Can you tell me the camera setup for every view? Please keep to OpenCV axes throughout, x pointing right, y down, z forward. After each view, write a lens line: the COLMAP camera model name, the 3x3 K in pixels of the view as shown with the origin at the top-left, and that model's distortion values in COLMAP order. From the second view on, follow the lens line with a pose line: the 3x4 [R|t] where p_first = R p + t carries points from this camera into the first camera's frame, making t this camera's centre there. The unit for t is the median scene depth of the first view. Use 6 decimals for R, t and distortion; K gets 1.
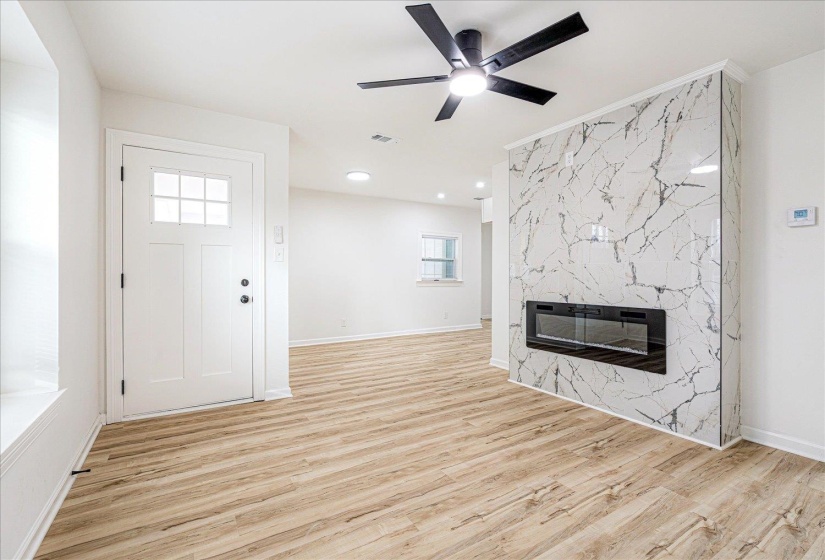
lens RADIAL K [[373.5, 0, 410.0], [0, 373.5, 276.6], [0, 0, 1]] dist [-0.002221, -0.000627]
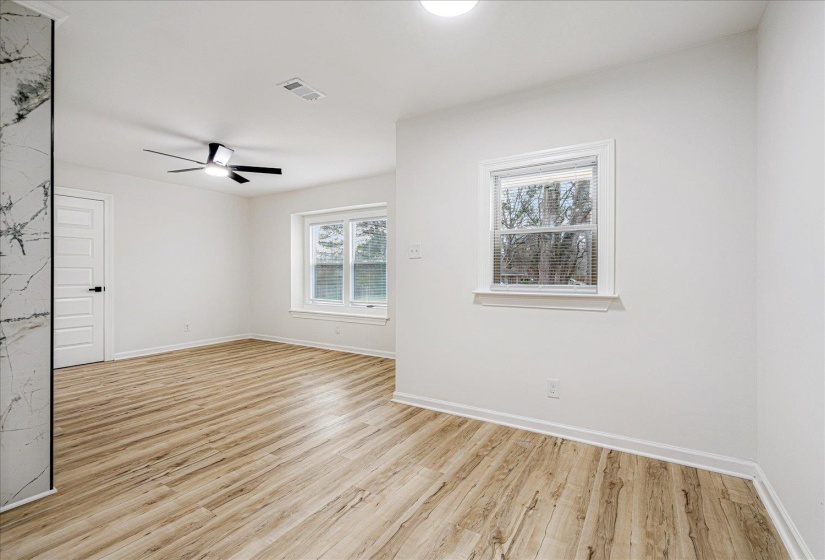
lens RADIAL K [[387.2, 0, 408.6], [0, 387.2, 273.4], [0, 0, 1]] dist [-0.010128, 0.000860]
pose [[-0.902781, -0.010851, -0.429964, 0.089838], [-0.009823, 0.999941, -0.004611, -0.008019], [0.429988, 0.000061, -0.902834, 2.223845]]
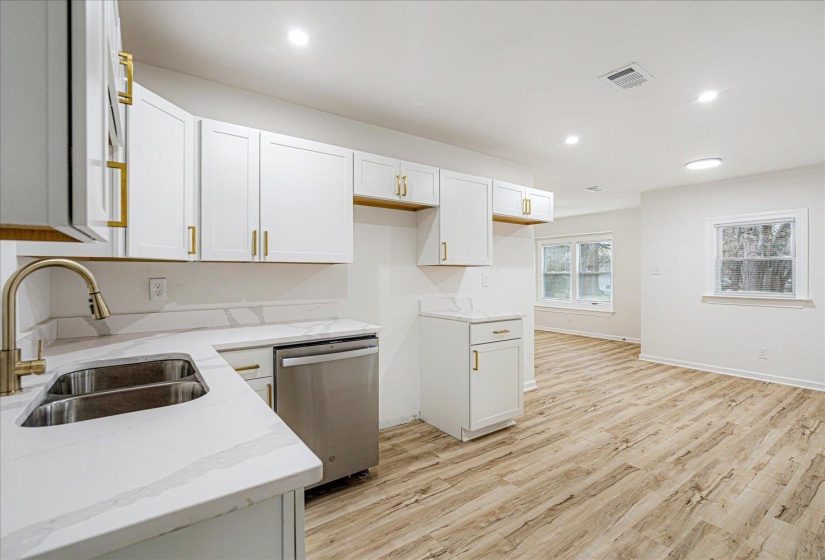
lens RADIAL K [[373.5, 0, 404.9], [0, 373.5, 276.1], [0, 0, 1]] dist [-0.002221, -0.000627]
pose [[-0.999127, -0.003142, -0.041648, 0.898860], [-0.003419, 0.999973, 0.006563, -0.058109], [0.041626, 0.006699, -0.999111, 2.992666]]
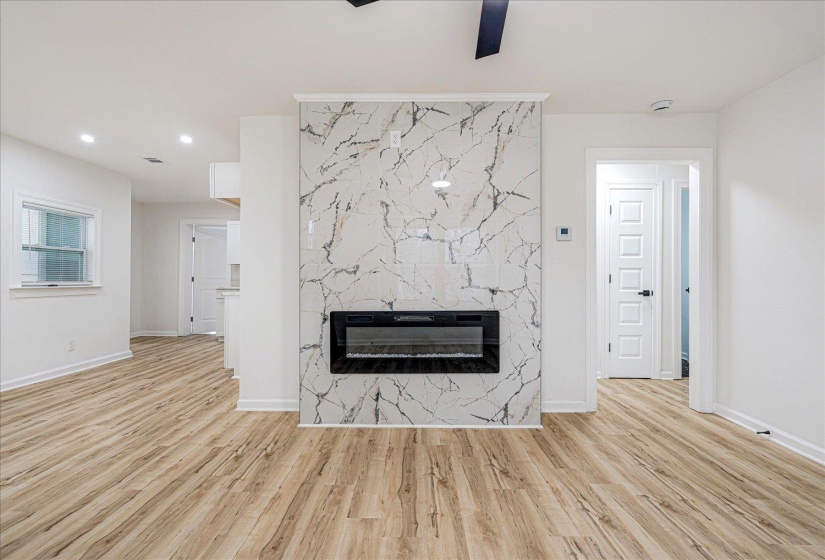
lens RADIAL K [[387.2, 0, 419.3], [0, 387.2, 275.8], [0, 0, 1]] dist [-0.010128, 0.000860]
pose [[0.532769, 0.000013, 0.846261, -0.319394], [0.003742, 0.999990, -0.002371, -0.006189], [-0.846252, 0.004430, 0.532764, 0.560079]]
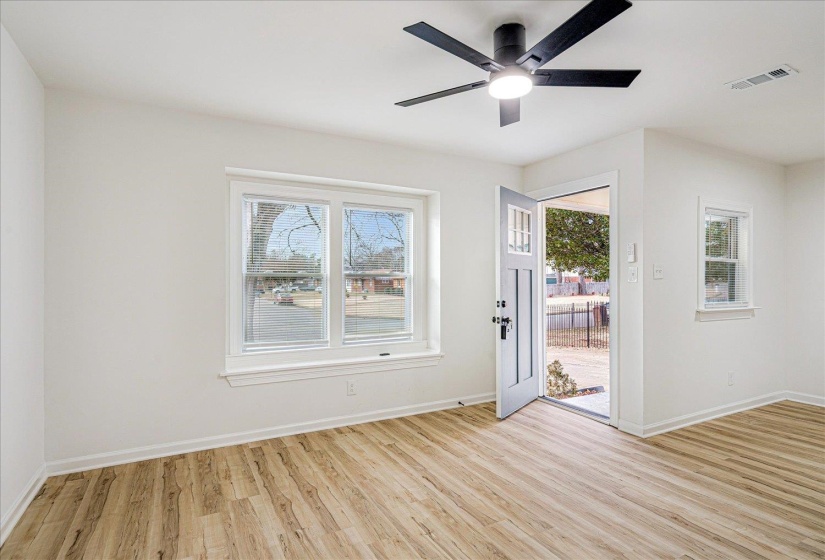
lens RADIAL K [[436.8, 0, 415.7], [0, 436.8, 275.8], [0, 0, 1]] dist [0.005307, -0.001000]
pose [[-0.052356, -0.013232, -0.998541, 0.847372], [-0.006149, 0.999898, -0.012928, -0.046905], [0.998610, 0.005463, -0.052432, 0.597322]]
